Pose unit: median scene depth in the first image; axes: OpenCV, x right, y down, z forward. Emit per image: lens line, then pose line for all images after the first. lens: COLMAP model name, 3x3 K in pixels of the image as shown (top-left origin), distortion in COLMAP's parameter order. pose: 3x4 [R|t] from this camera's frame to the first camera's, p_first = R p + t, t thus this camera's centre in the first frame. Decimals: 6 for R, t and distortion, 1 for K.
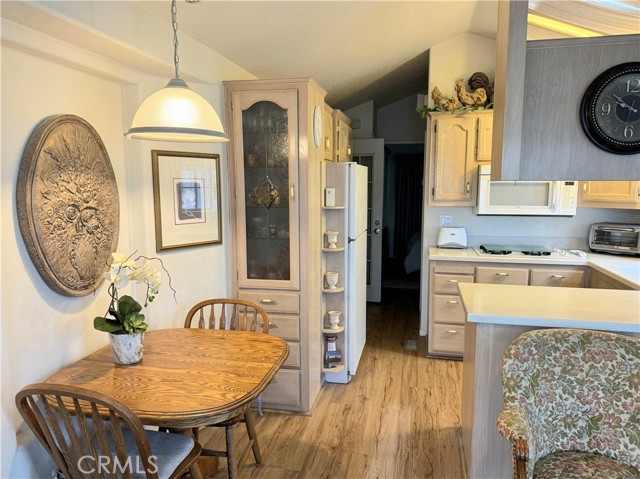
lens RADIAL K [[459.9, 0, 320.4], [0, 459.9, 243.5], [0, 0, 1]] dist [0.103780, -0.151173]
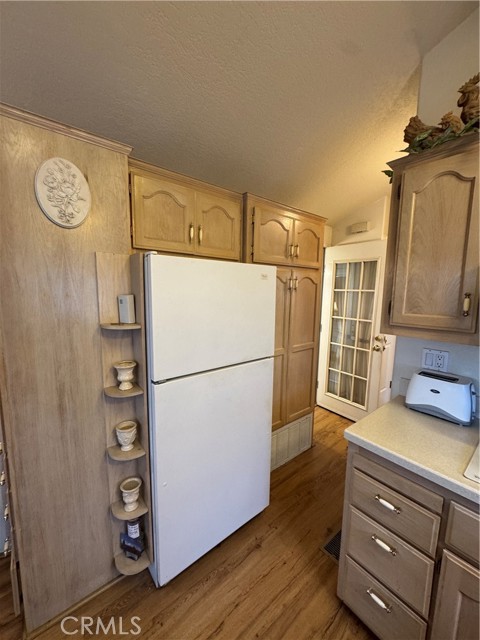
lens RADIAL K [[254.0, 0, 240.7], [0, 254.0, 320.4], [0, 0, 1]] dist [-0.002331, 0.000335]
pose [[0.784677, 0.089781, -0.613369, 0.420721], [-0.098972, 0.994909, 0.019013, -0.124413], [0.611953, 0.045787, 0.789568, 0.946274]]
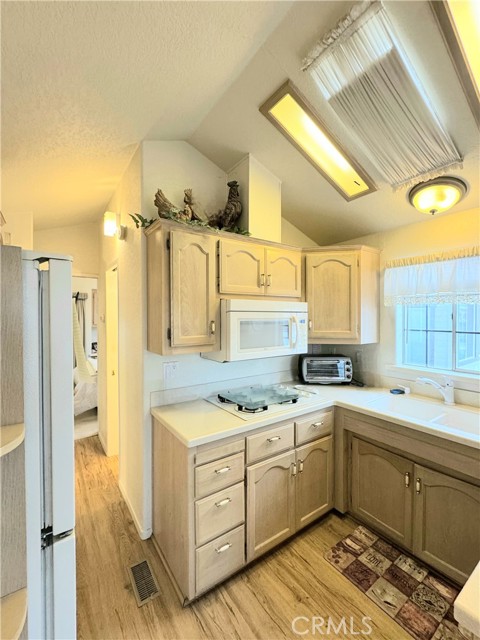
lens RADIAL K [[273.6, 0, 241.1], [0, 273.6, 320.3], [0, 0, 1]] dist [-0.001152, -0.000107]
pose [[0.675524, -0.009729, 0.737273, 0.028233], [0.096438, 0.992489, -0.075264, -0.132405], [-0.731004, 0.121944, 0.671389, 0.939153]]
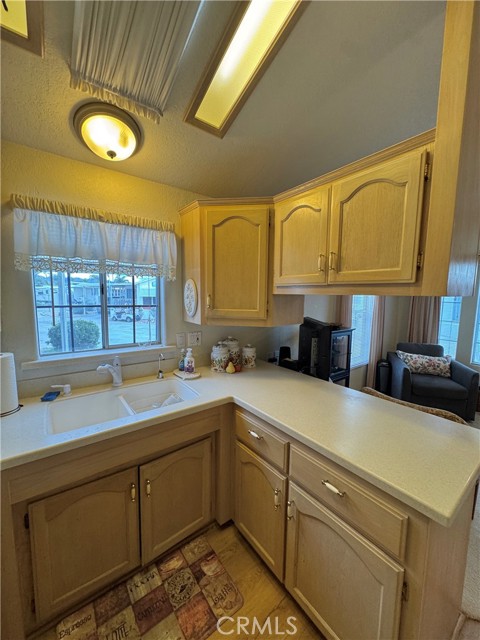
lens RADIAL K [[254.0, 0, 240.7], [0, 254.0, 320.4], [0, 0, 1]] dist [-0.002331, 0.000335]
pose [[-0.760581, -0.076492, 0.644722, 0.301722], [0.072361, 0.976861, 0.201263, -0.168011], [-0.645199, 0.199730, -0.737446, 1.262445]]
